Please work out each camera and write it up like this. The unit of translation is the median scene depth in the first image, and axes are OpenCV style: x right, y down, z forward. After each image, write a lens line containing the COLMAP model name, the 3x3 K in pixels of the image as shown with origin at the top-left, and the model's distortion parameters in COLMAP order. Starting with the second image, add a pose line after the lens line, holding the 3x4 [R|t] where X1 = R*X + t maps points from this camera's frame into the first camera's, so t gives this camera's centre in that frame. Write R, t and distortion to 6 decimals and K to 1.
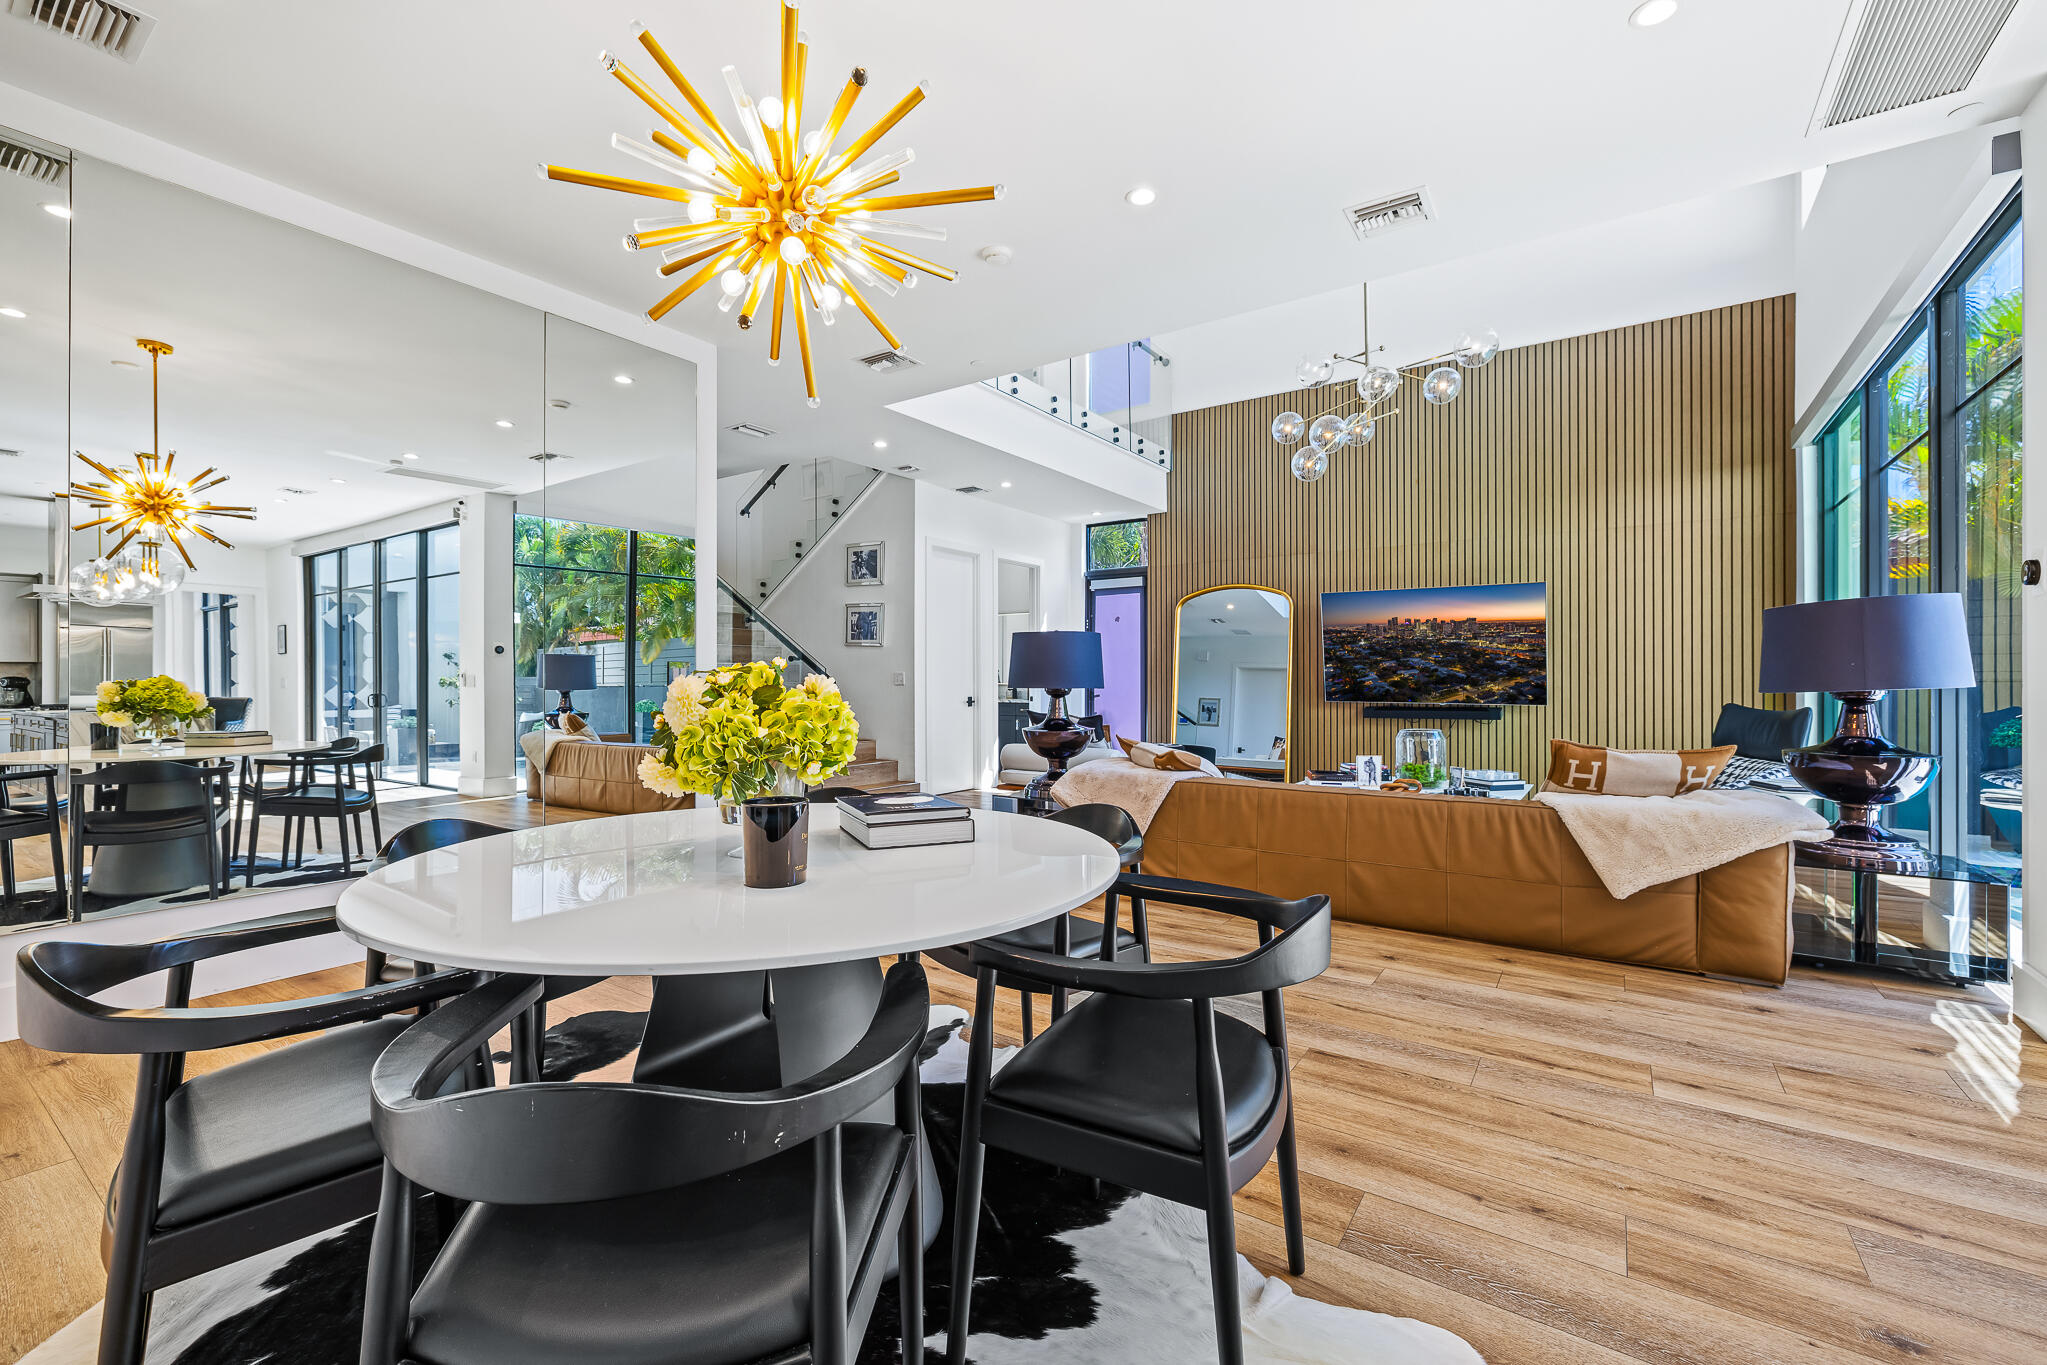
lens RADIAL K [[863.4, 0, 1022.6], [0, 863.4, 675.9], [0, 0, 1]] dist [0.001803, -0.000583]
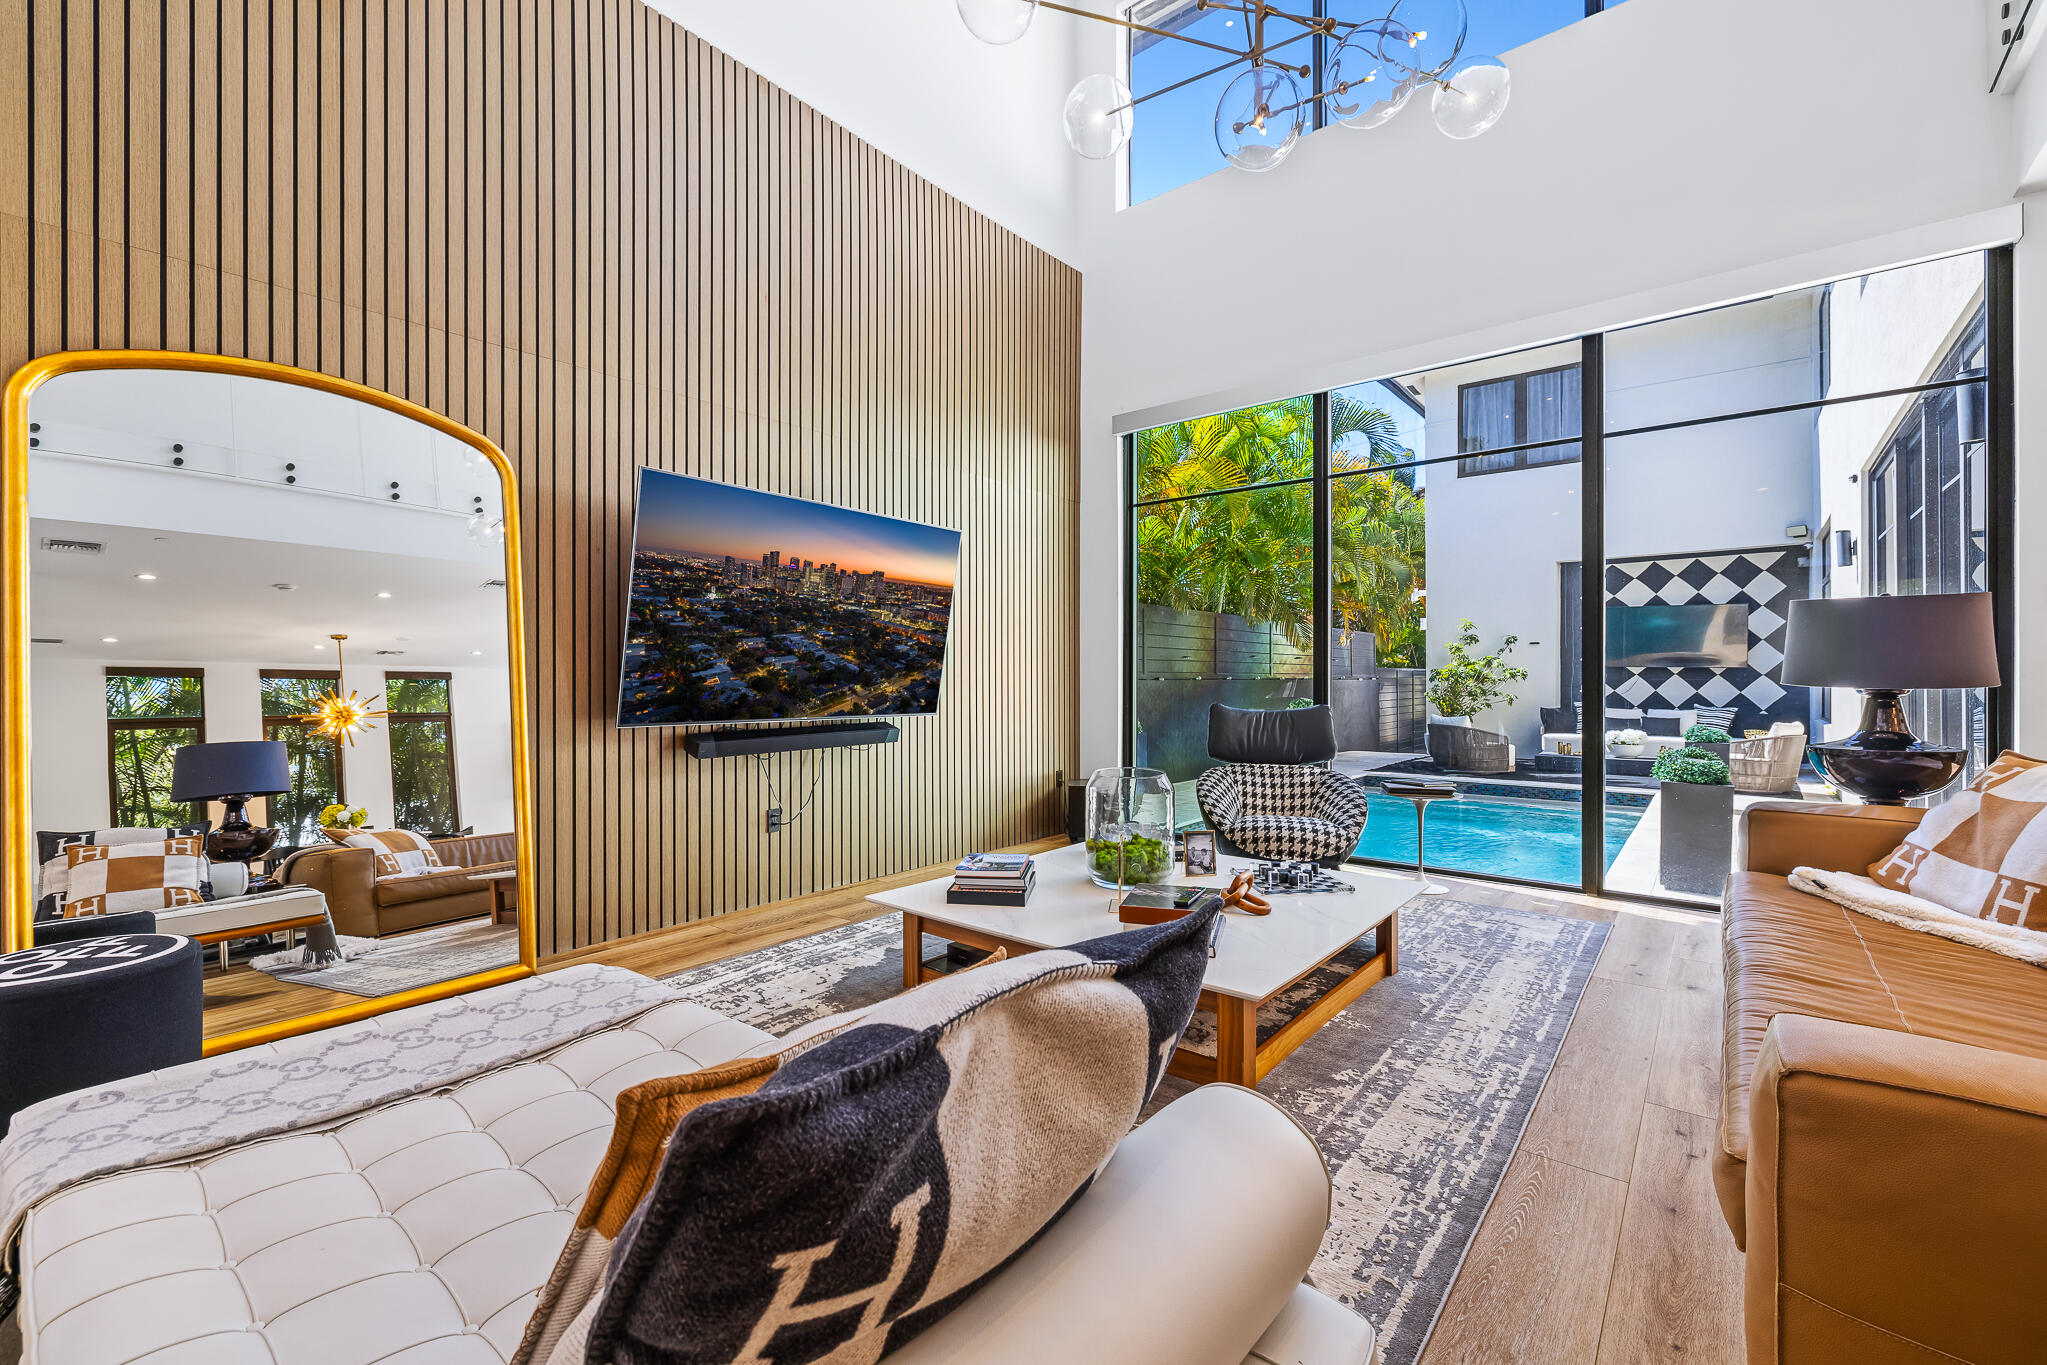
lens RADIAL K [[863.4, 0, 1017.3], [0, 863.4, 679.8], [0, 0, 1]] dist [0.001803, -0.000583]
pose [[0.090281, -0.000243, 0.995916, -0.058782], [-0.005276, 0.999986, 0.000723, 0.006131], [-0.995902, -0.005320, 0.090278, 0.851353]]
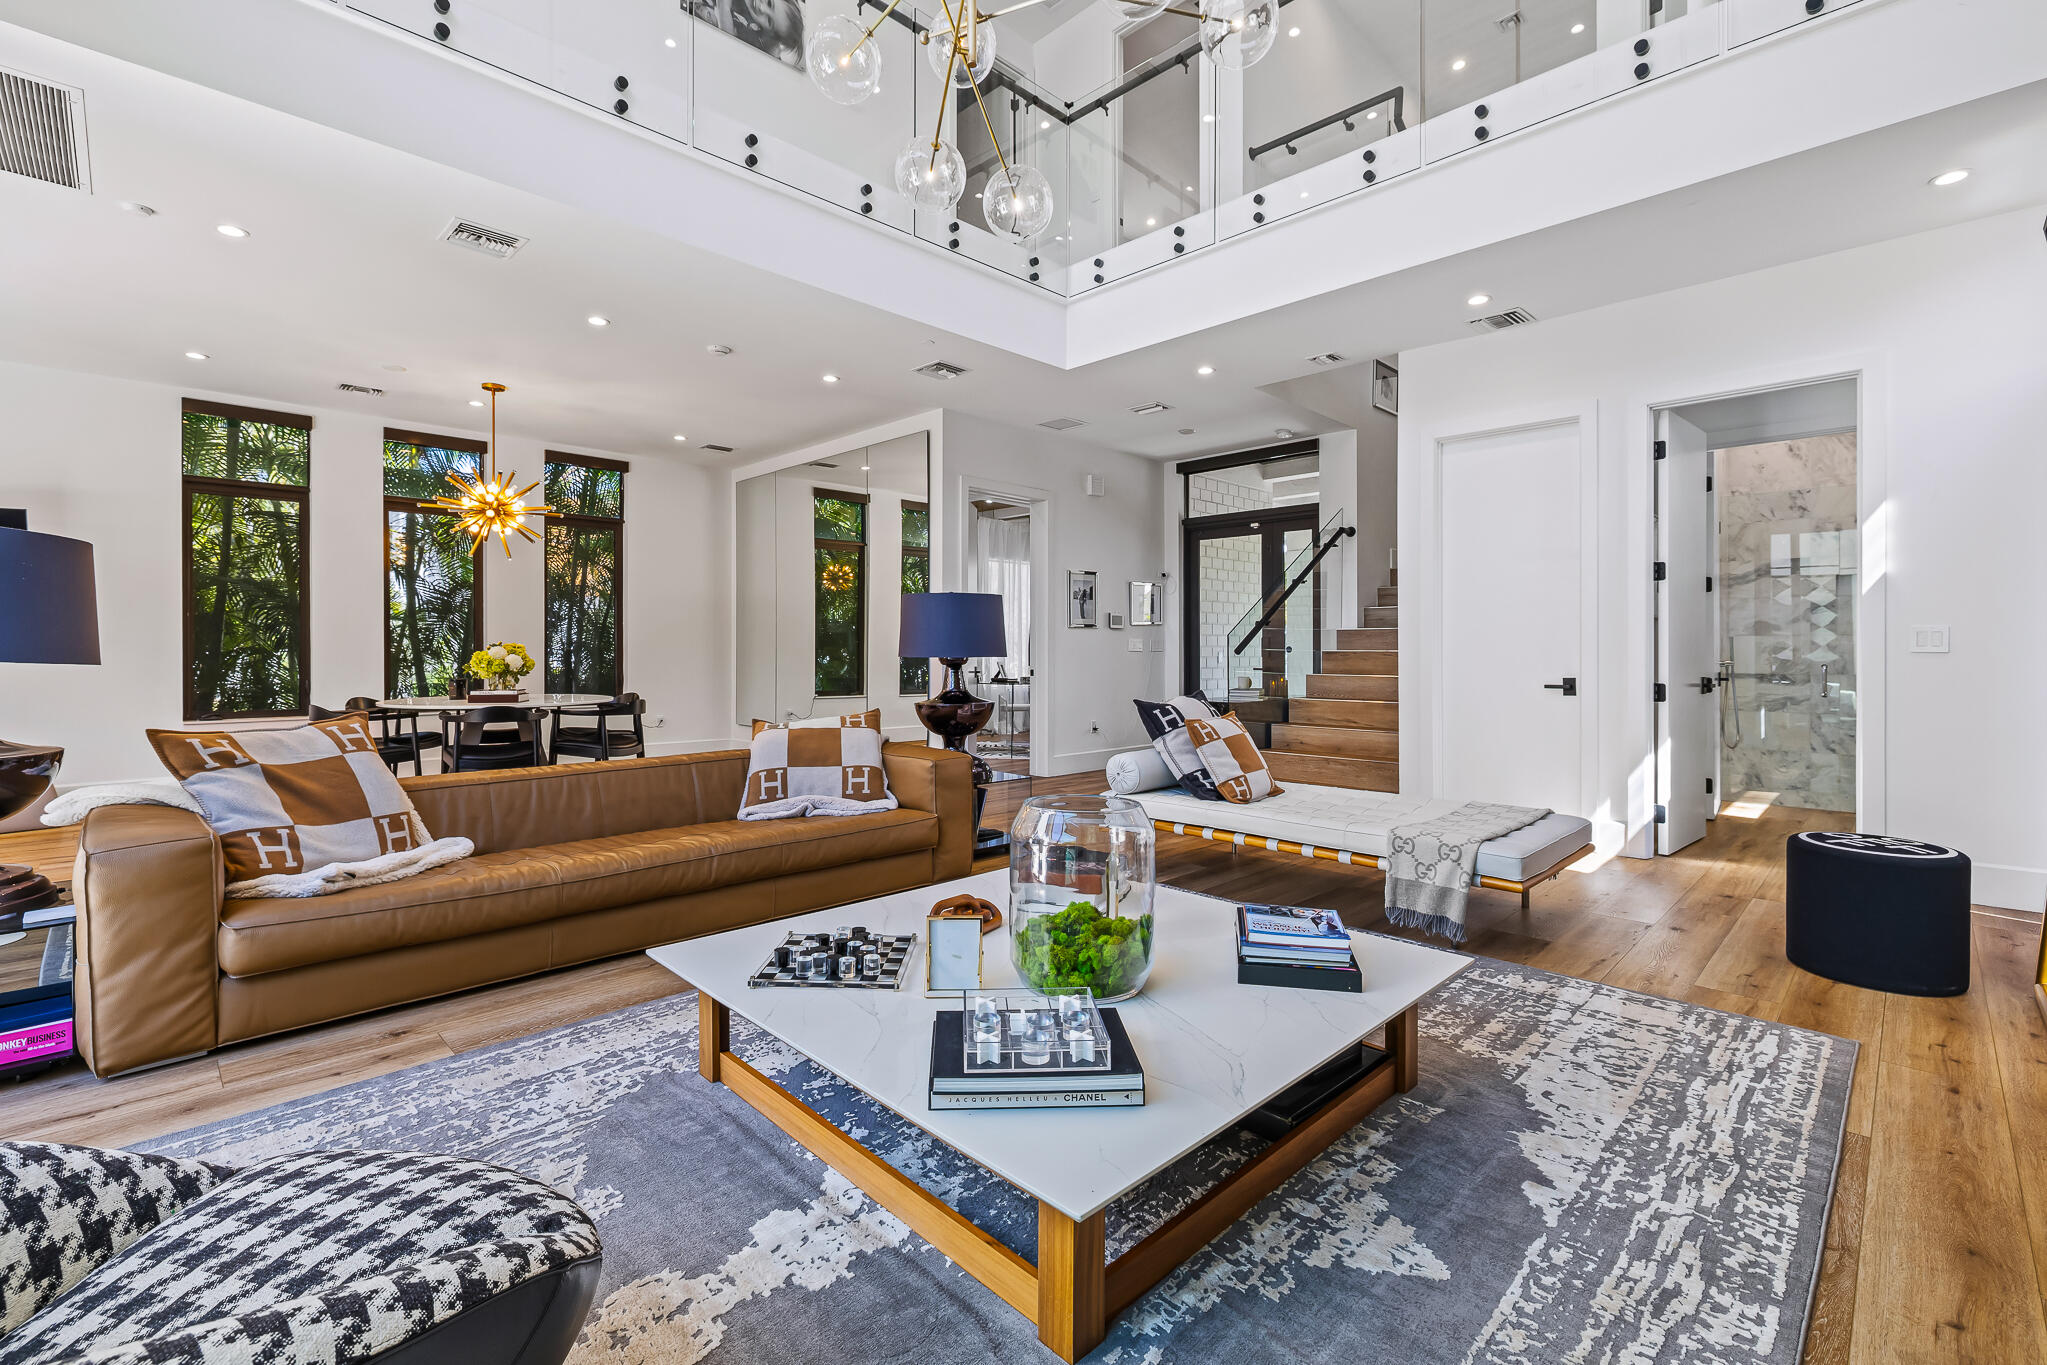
lens RADIAL K [[897.6, 0, 995.1], [0, 897.6, 651.6], [0, 0, 1]] dist [0.000481, 0.000073]
pose [[-0.206812, 0.003501, -0.978374, 0.665955], [0.006933, 0.999974, 0.002113, 0.004744], [0.978356, -0.006346, -0.206831, 0.865689]]
